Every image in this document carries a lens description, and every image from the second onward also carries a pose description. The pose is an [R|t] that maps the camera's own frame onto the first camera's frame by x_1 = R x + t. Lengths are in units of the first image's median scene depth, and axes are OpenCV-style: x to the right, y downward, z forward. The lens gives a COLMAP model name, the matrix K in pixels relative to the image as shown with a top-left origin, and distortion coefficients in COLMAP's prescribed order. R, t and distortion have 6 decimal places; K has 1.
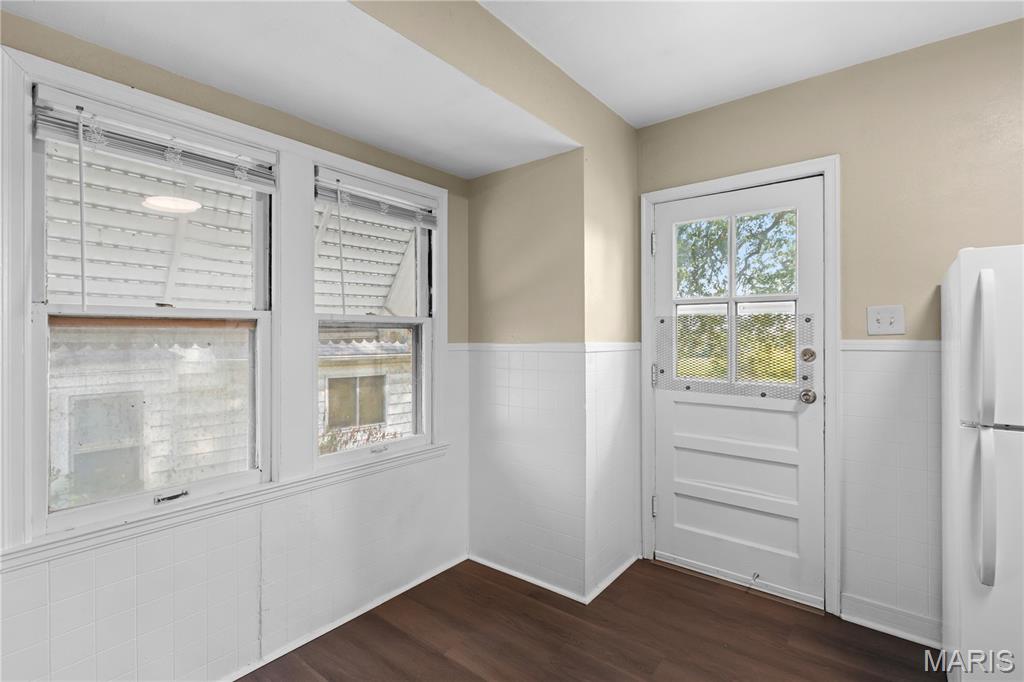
lens RADIAL K [[468.2, 0, 513.9], [0, 468.2, 334.1], [0, 0, 1]] dist [-0.000660, -0.000023]
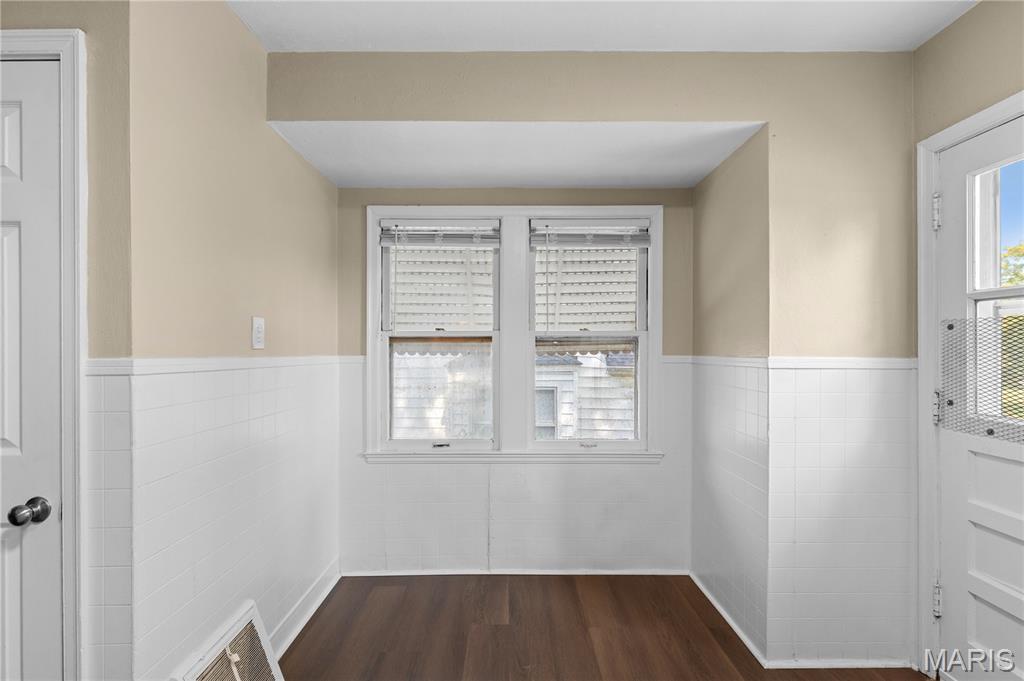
lens RADIAL K [[470.7, 0, 525.2], [0, 470.7, 347.8], [0, 0, 1]] dist [0.001212, 0.000126]
pose [[0.629117, 0.002572, -0.777306, 0.524940], [0.002376, 0.999983, 0.005232, -0.003523], [0.777307, -0.005138, 0.629101, 0.133041]]
